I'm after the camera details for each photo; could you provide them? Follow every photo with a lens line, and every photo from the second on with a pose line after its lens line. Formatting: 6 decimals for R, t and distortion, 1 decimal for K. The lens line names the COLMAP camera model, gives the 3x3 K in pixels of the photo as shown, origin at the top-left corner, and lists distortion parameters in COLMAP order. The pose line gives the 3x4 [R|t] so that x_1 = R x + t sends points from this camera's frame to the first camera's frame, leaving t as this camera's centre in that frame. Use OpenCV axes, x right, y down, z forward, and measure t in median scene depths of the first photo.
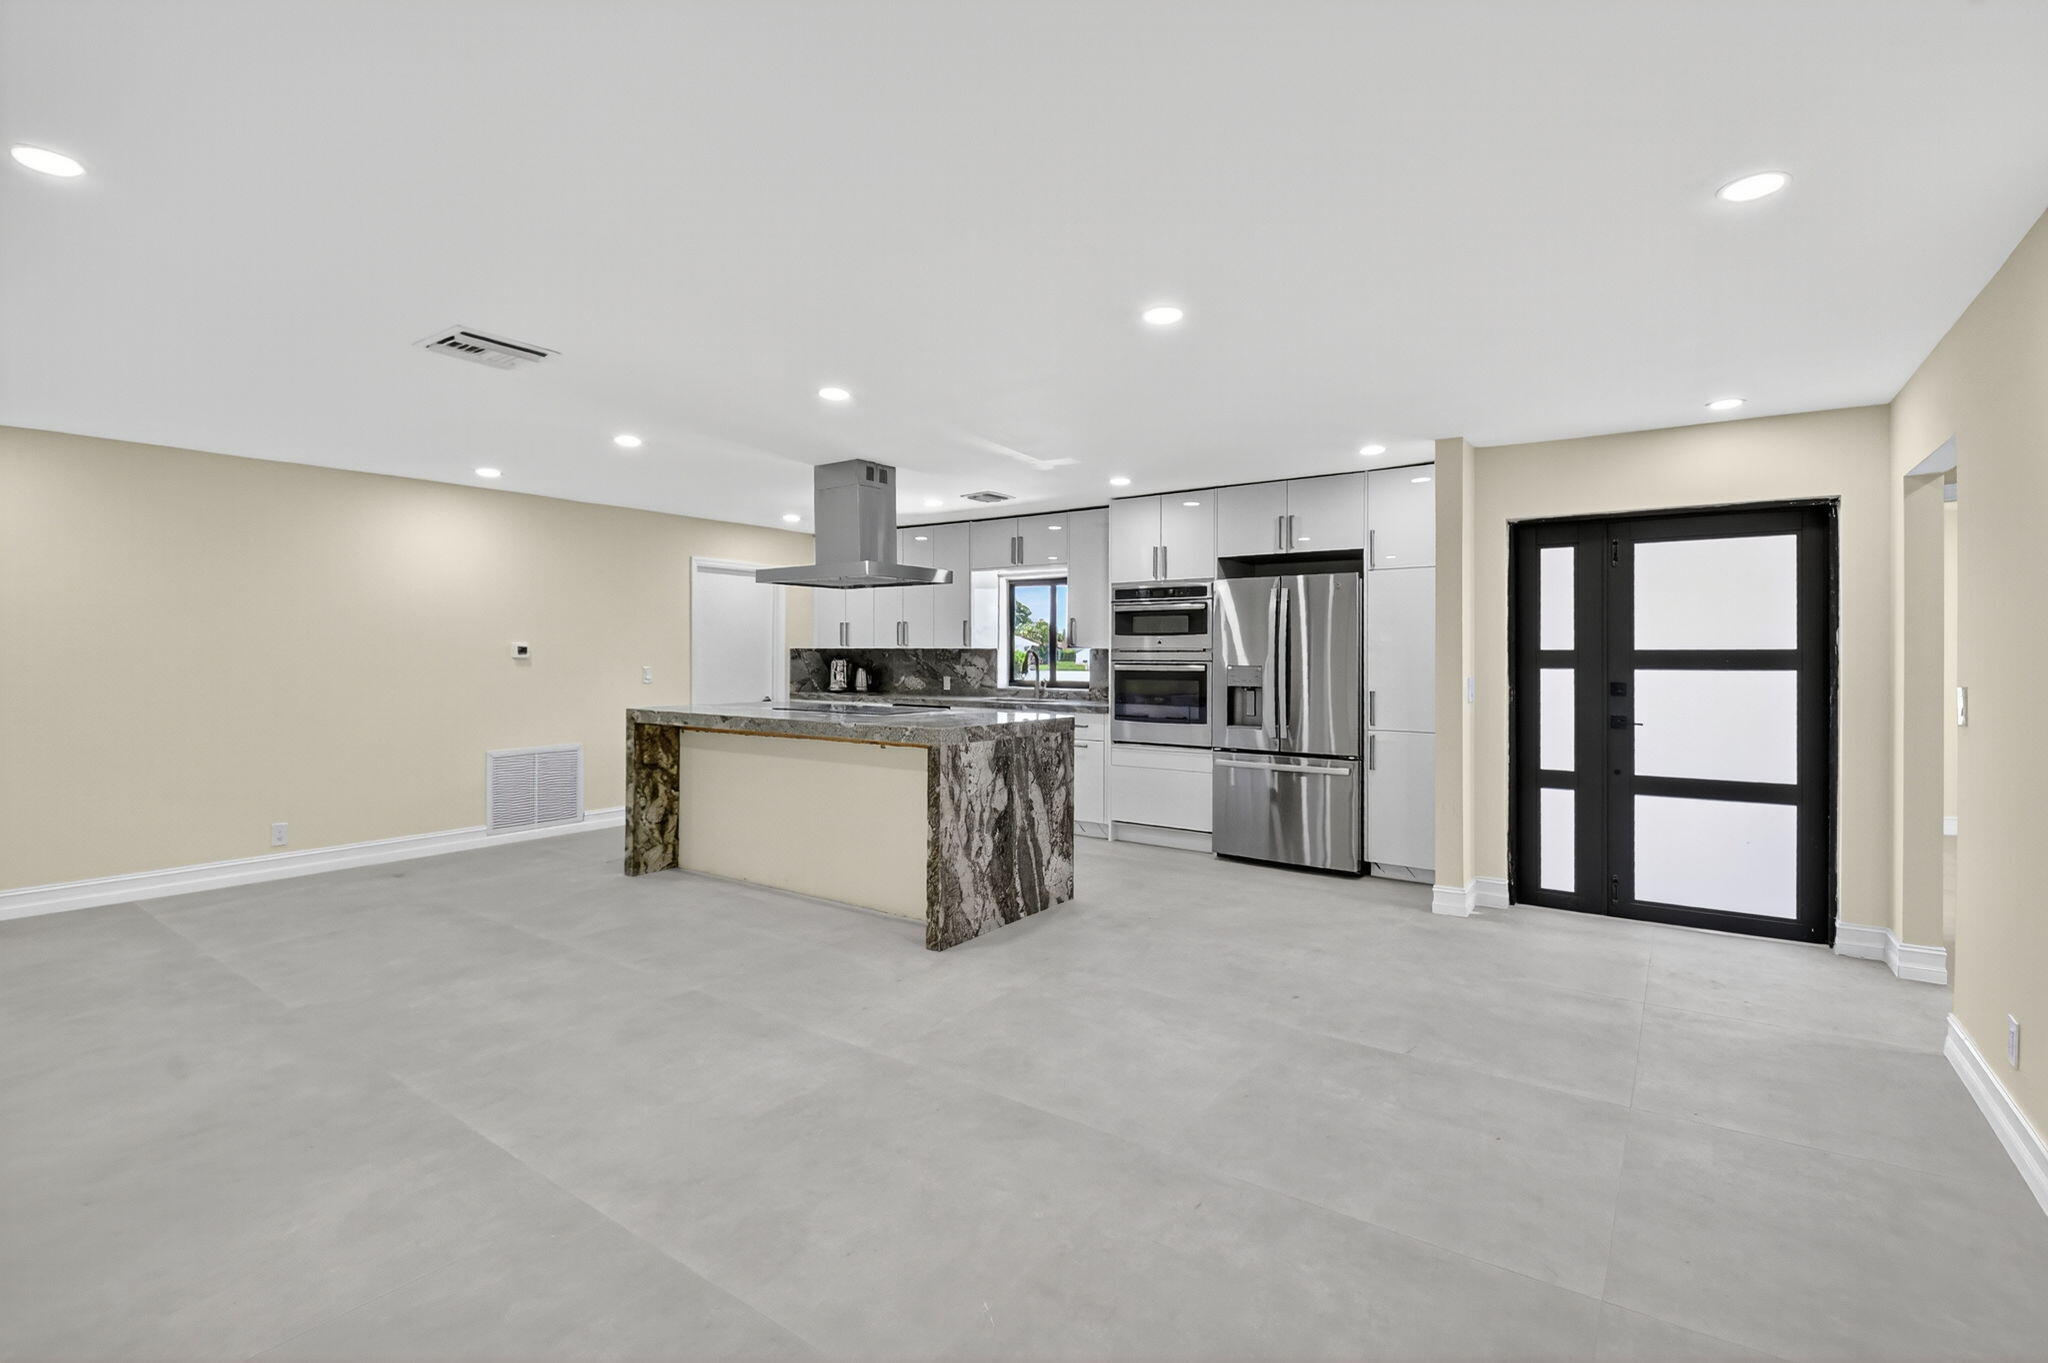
lens RADIAL K [[927.1, 0, 1027.0], [0, 927.1, 654.7], [0, 0, 1]] dist [0.035885, -0.053632]
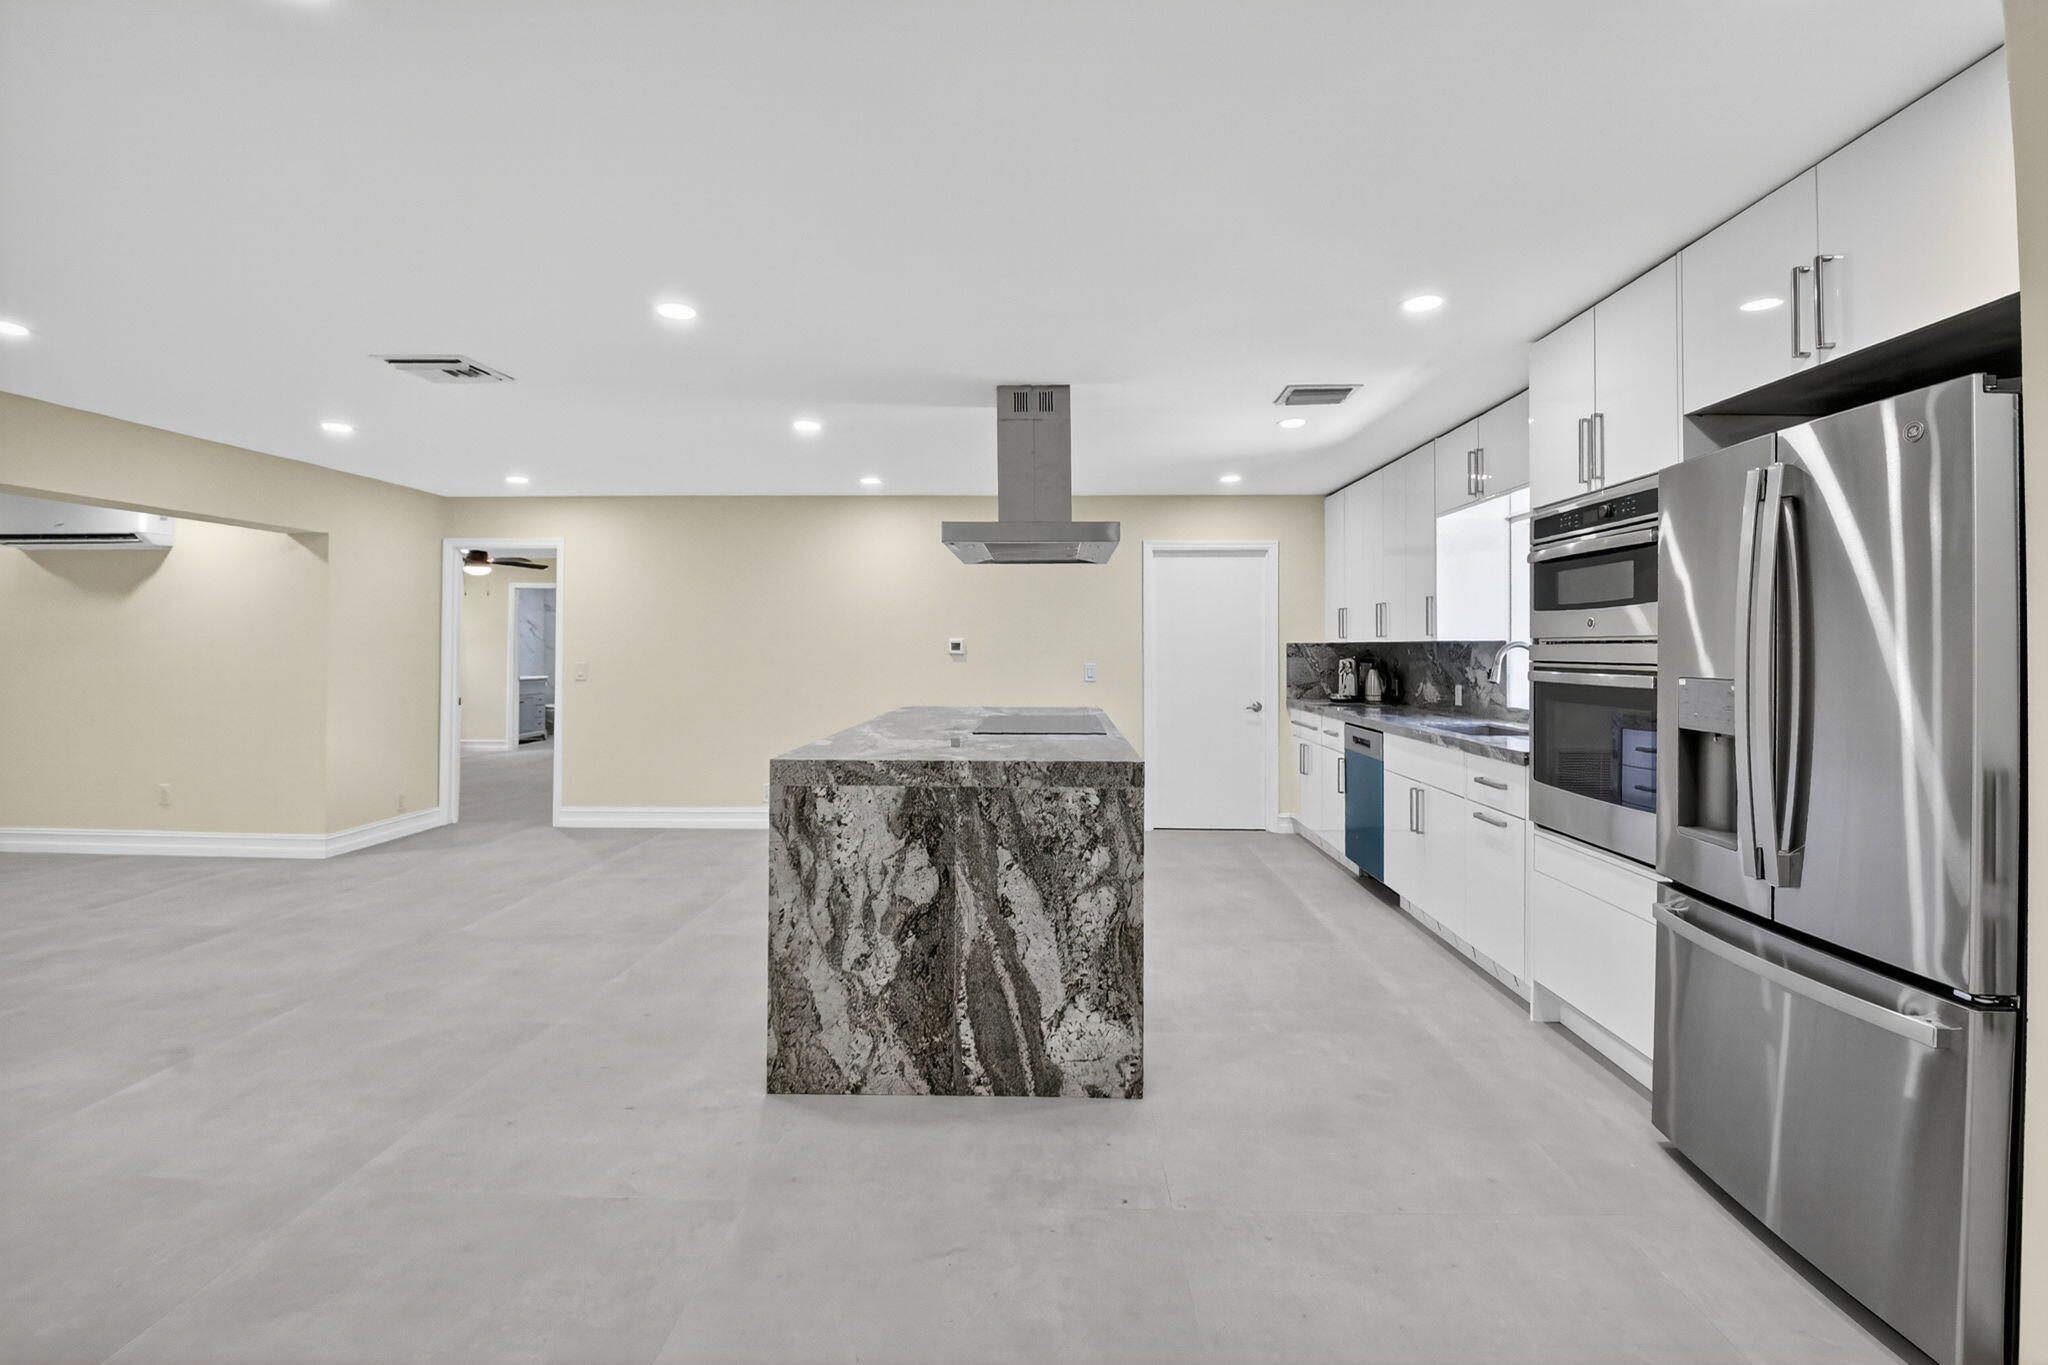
lens RADIAL K [[923.9, 0, 1028.4], [0, 923.9, 634.6], [0, 0, 1]] dist [0.037072, -0.046476]
pose [[0.555200, -0.013538, -0.831607, 0.467997], [-0.002142, 0.999841, -0.017707, 0.001168], [0.831714, 0.011612, 0.555083, 0.642349]]
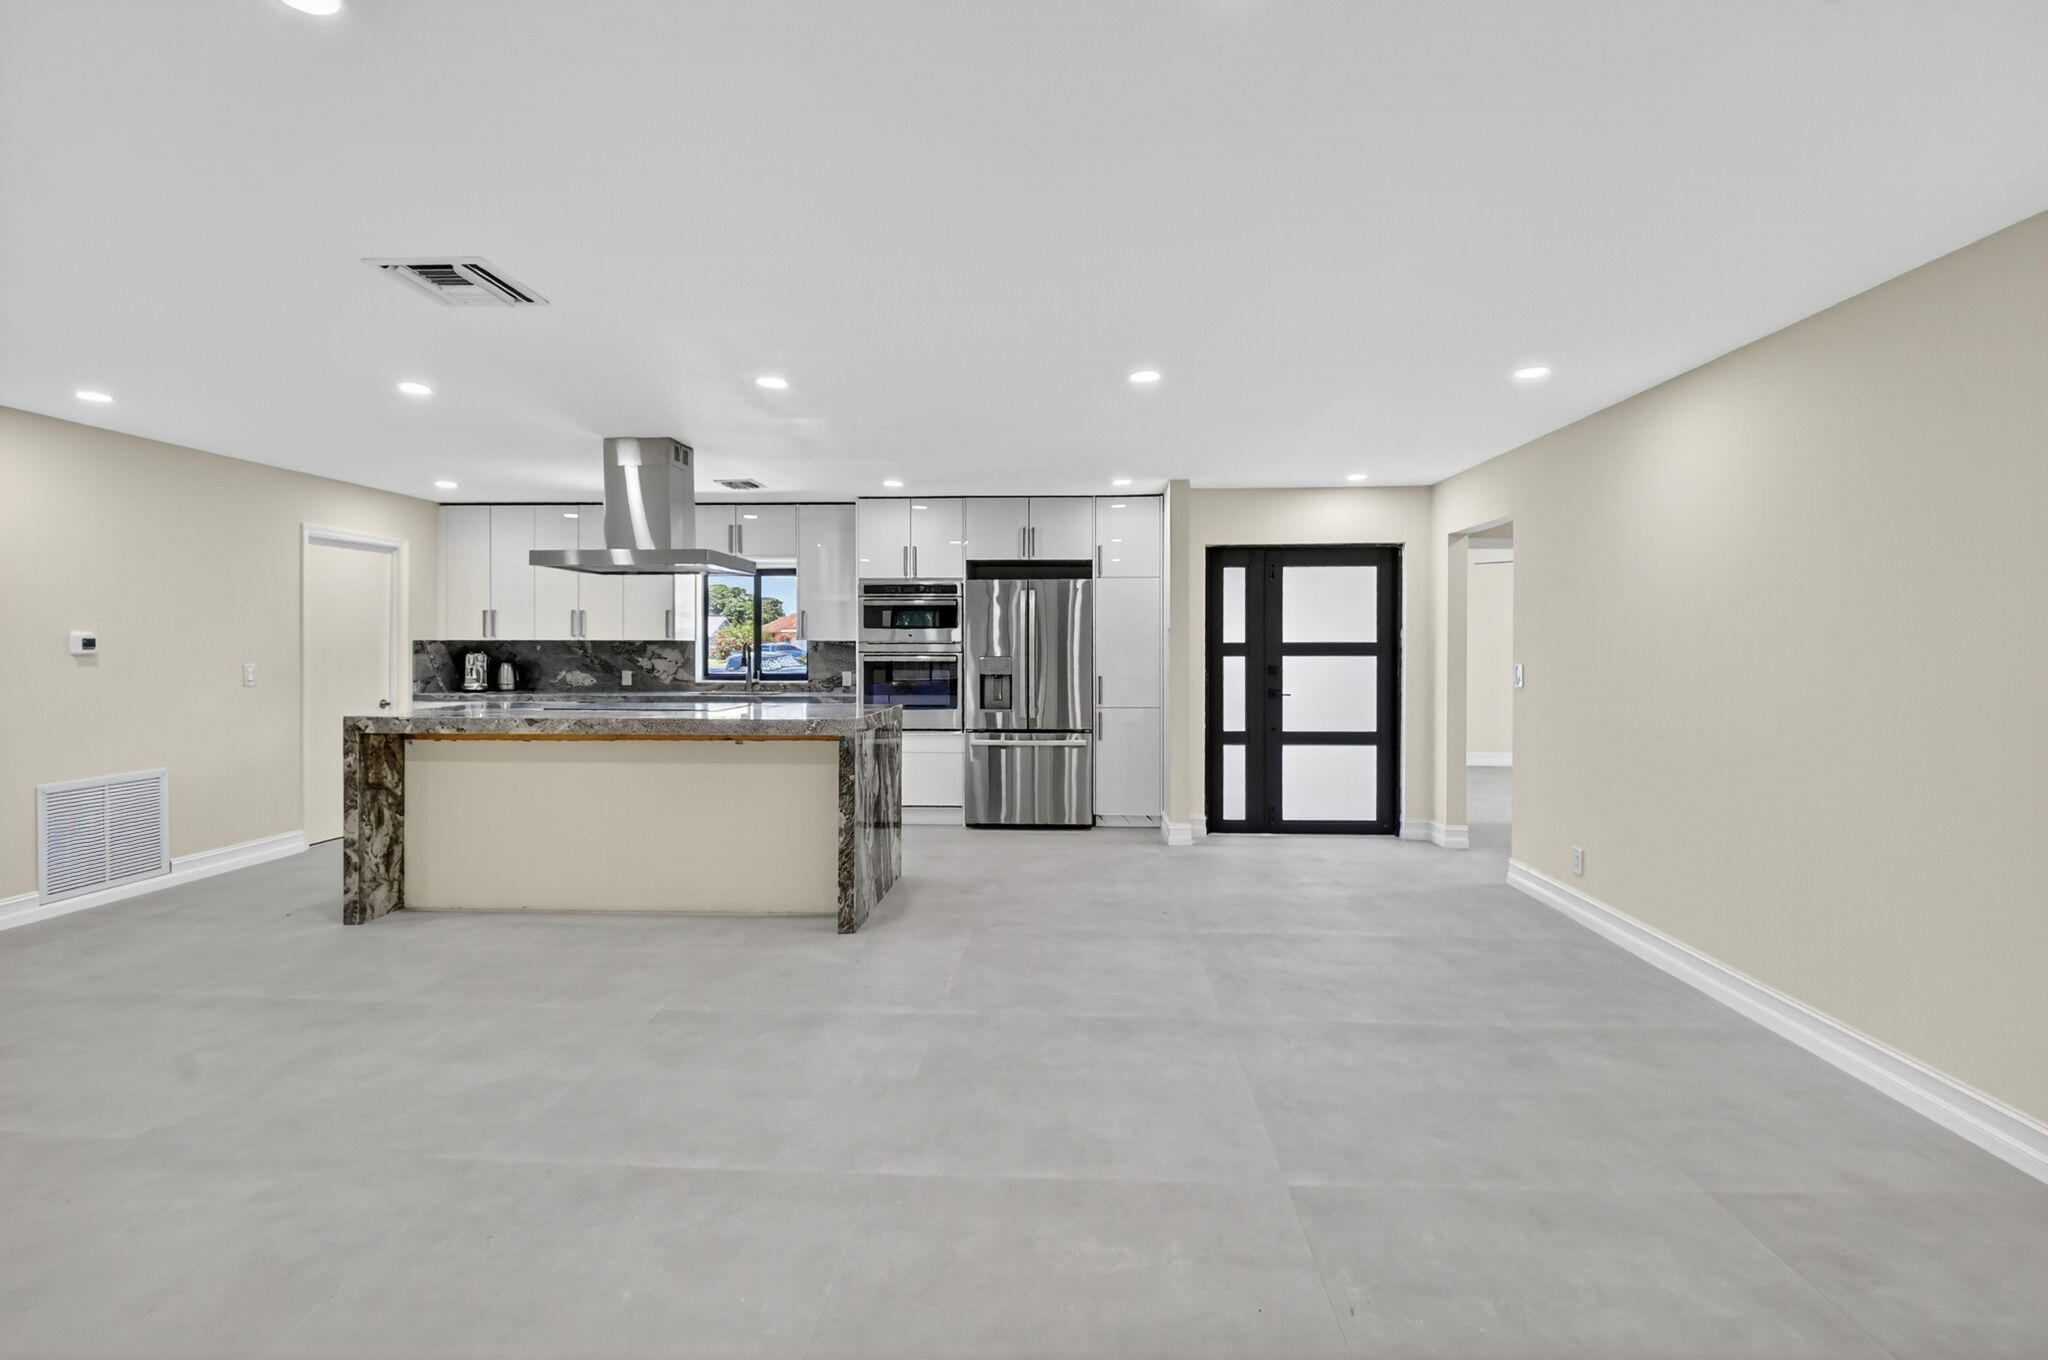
lens RADIAL K [[930.8, 0, 1034.8], [0, 930.8, 660.3], [0, 0, 1]] dist [0.024096, -0.034513]
pose [[0.842991, -0.010602, 0.537823, -0.397070], [0.001719, 0.999854, 0.017016, -0.002915], [-0.537924, -0.013420, 0.842886, 0.012823]]
